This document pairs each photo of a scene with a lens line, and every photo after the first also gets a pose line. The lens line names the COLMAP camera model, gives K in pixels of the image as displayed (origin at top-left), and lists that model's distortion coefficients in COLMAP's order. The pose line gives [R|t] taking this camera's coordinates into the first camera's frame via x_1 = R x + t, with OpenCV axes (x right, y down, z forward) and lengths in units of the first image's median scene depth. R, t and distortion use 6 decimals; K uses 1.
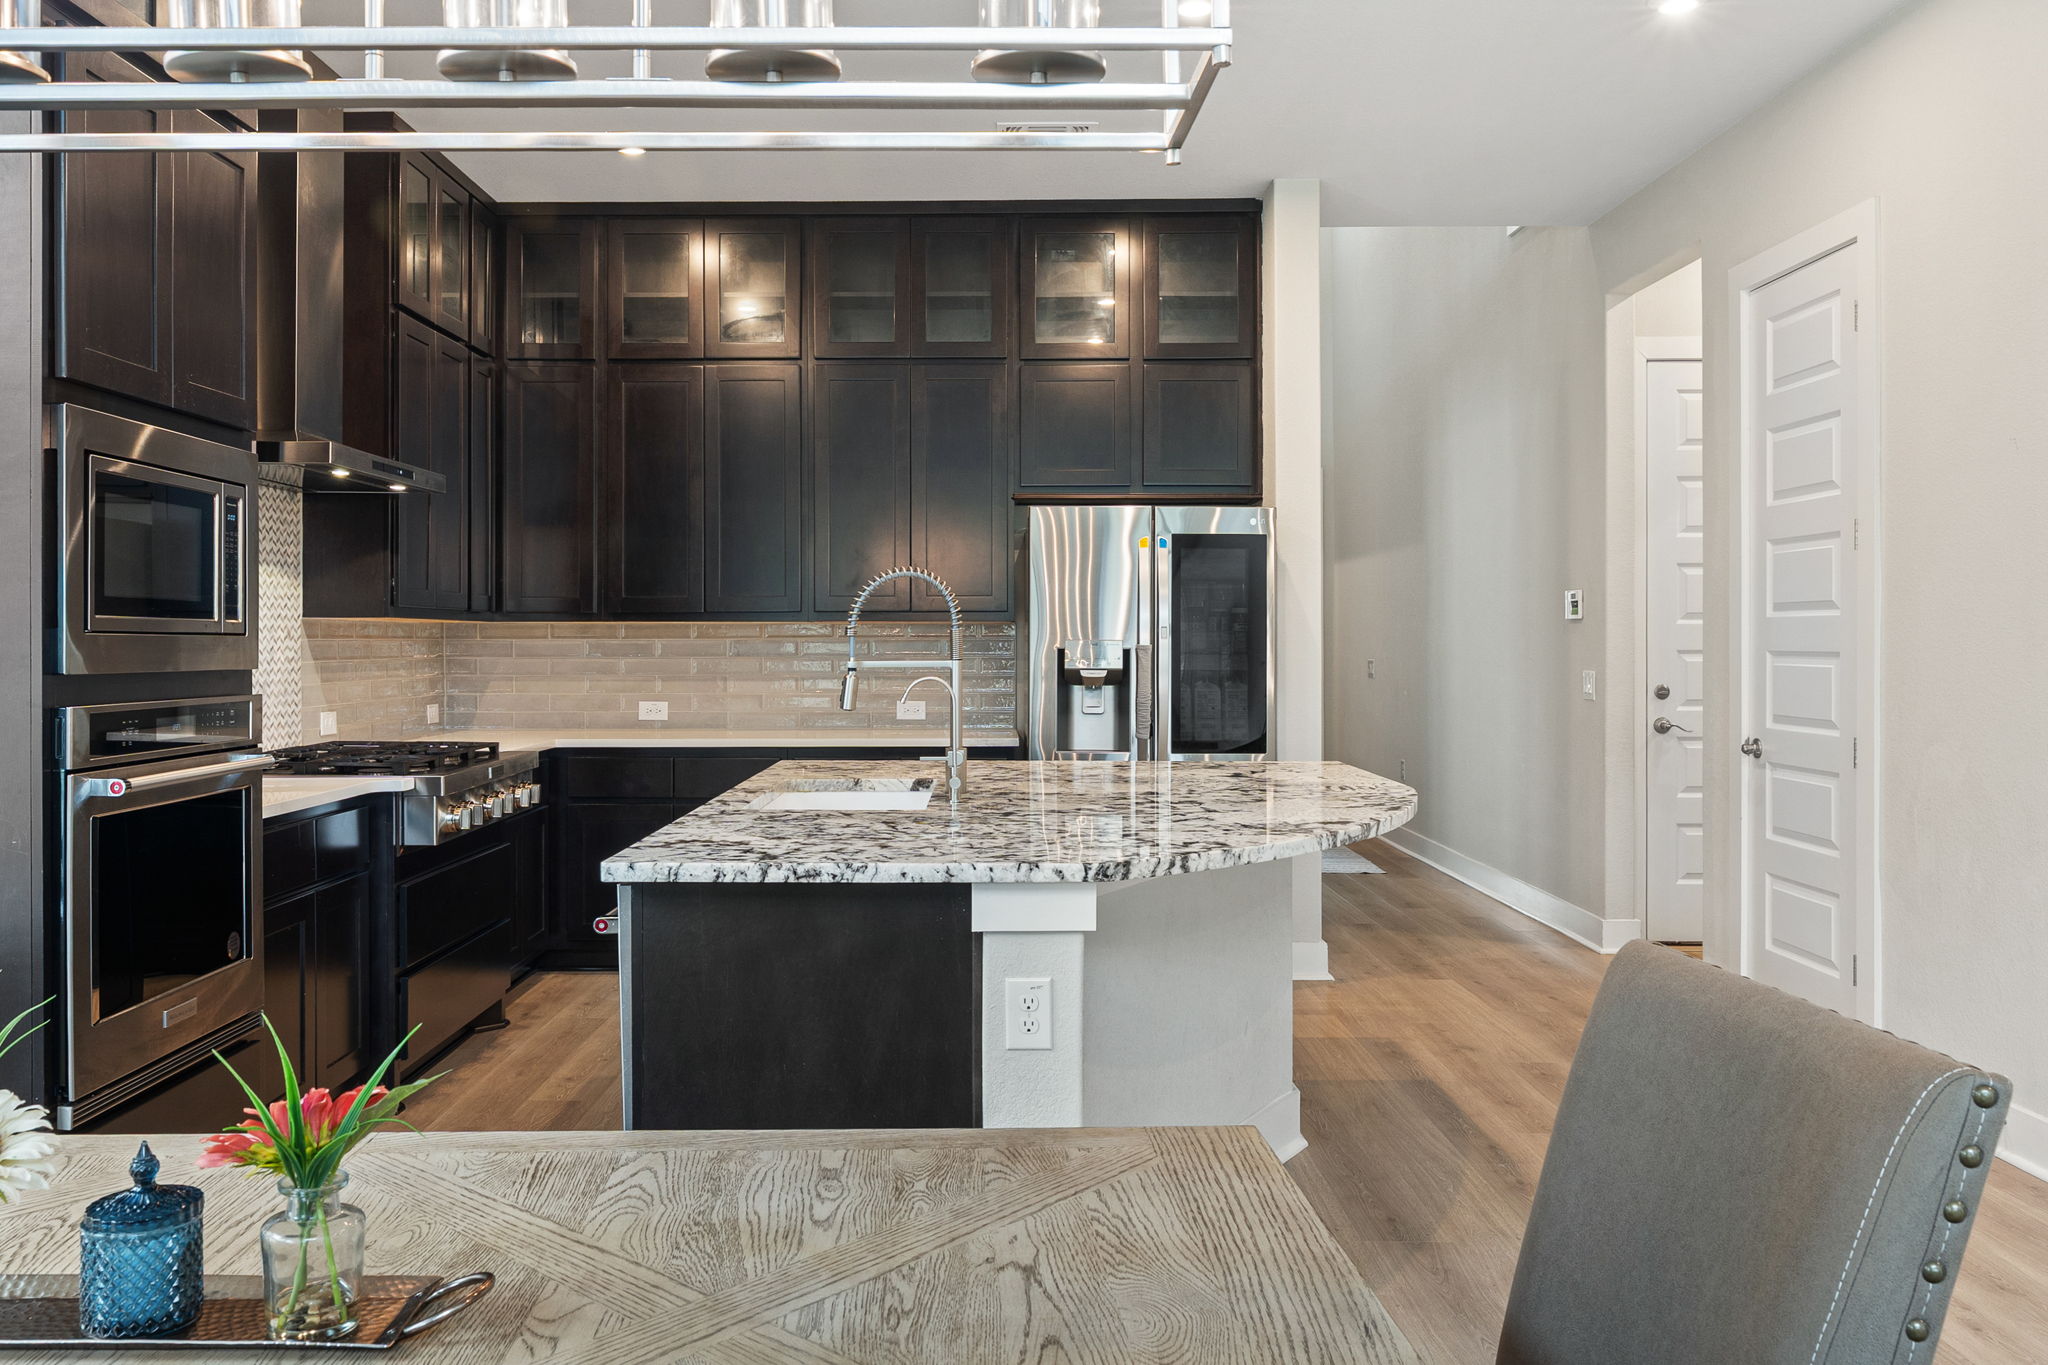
lens RADIAL K [[1604.5, 0, 977.7], [0, 1604.5, 630.0], [0, 0, 1]] dist [-0.015669, -0.003465]
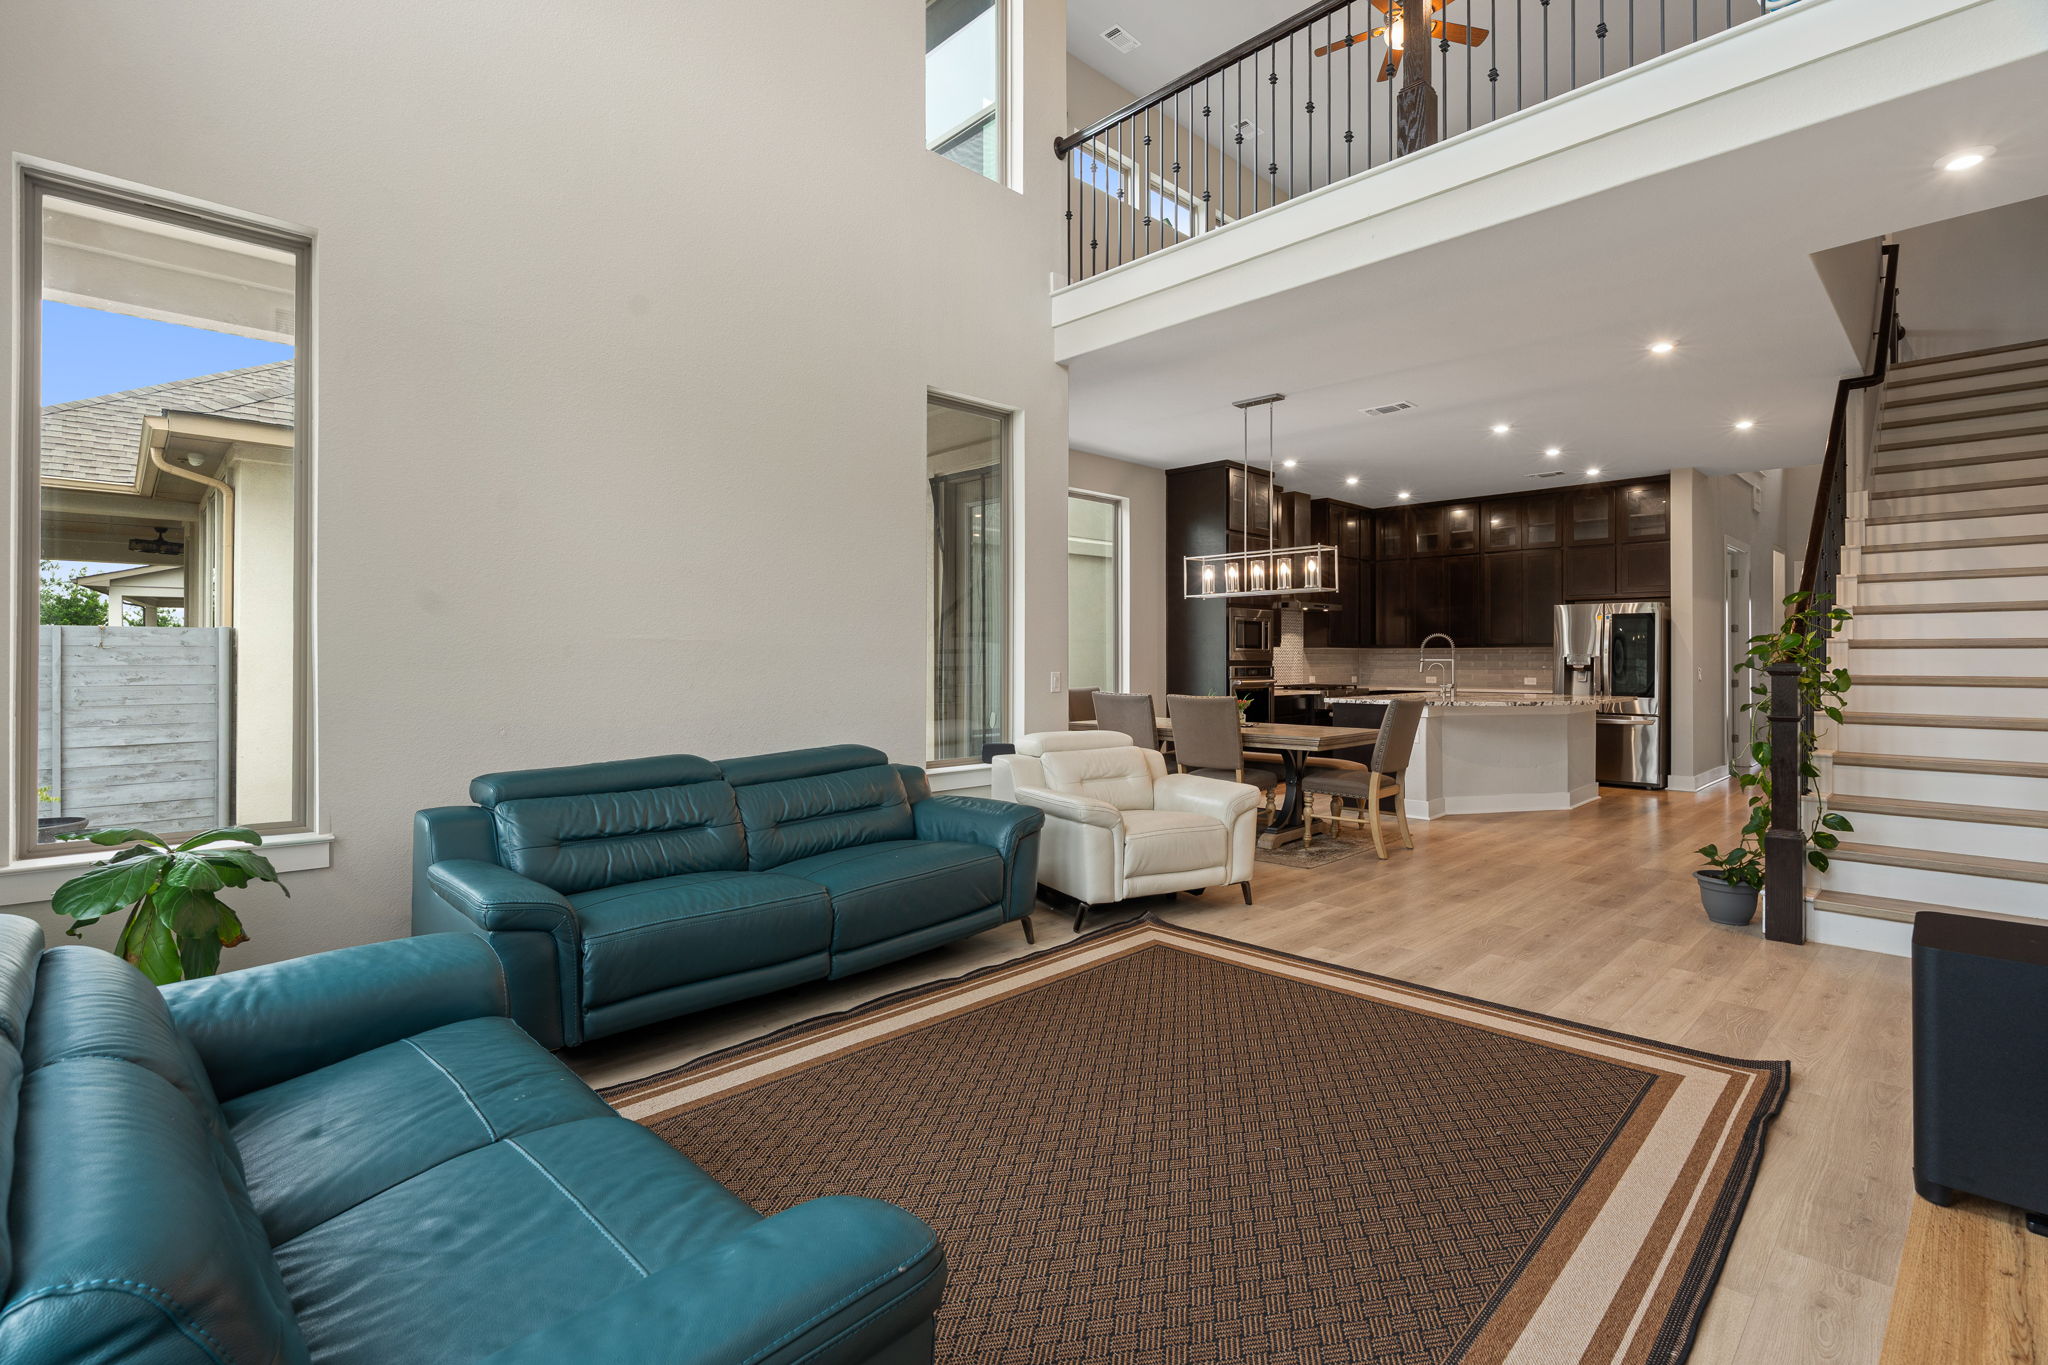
lens RADIAL K [[950.7, 0, 1011.2], [0, 950.7, 656.2], [0, 0, 1]] dist [-0.004988, 0.000548]
pose [[0.699448, -0.000161, -0.714683, 0.553932], [0.003392, 0.999989, 0.003094, 0.001555], [0.714675, -0.004588, 0.699441, -0.812632]]
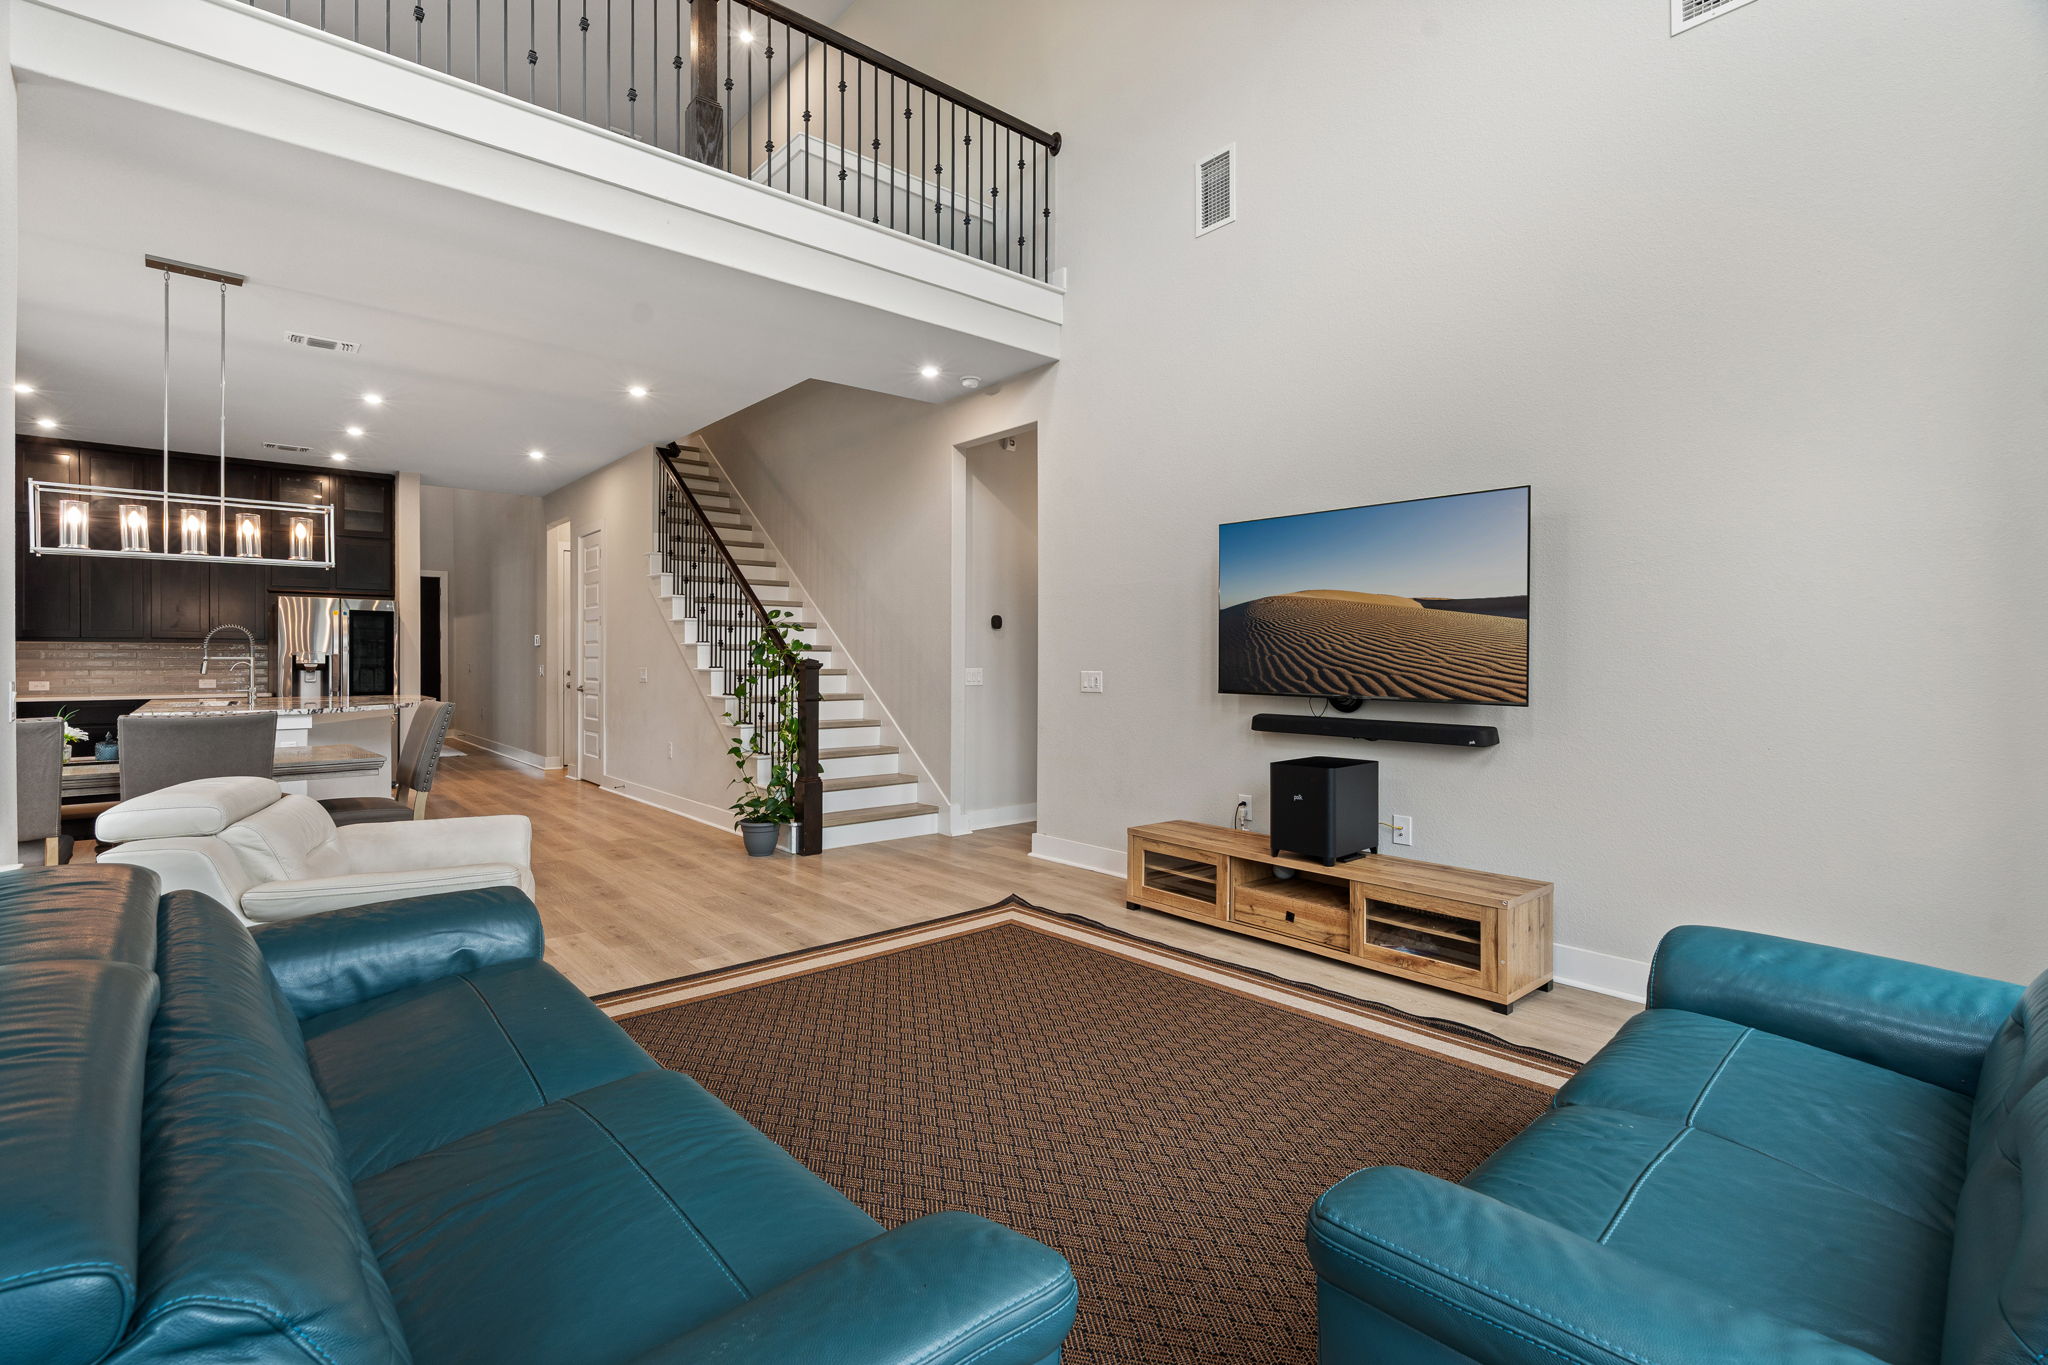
lens RADIAL K [[938.7, 0, 1020.7], [0, 938.7, 664.4], [0, 0, 1]] dist [-0.011651, 0.003290]
pose [[0.750225, -0.001099, 0.661182, -0.058029], [-0.007001, 0.999929, 0.009607, 0.004096], [-0.661146, -0.011836, 0.750164, -0.803673]]
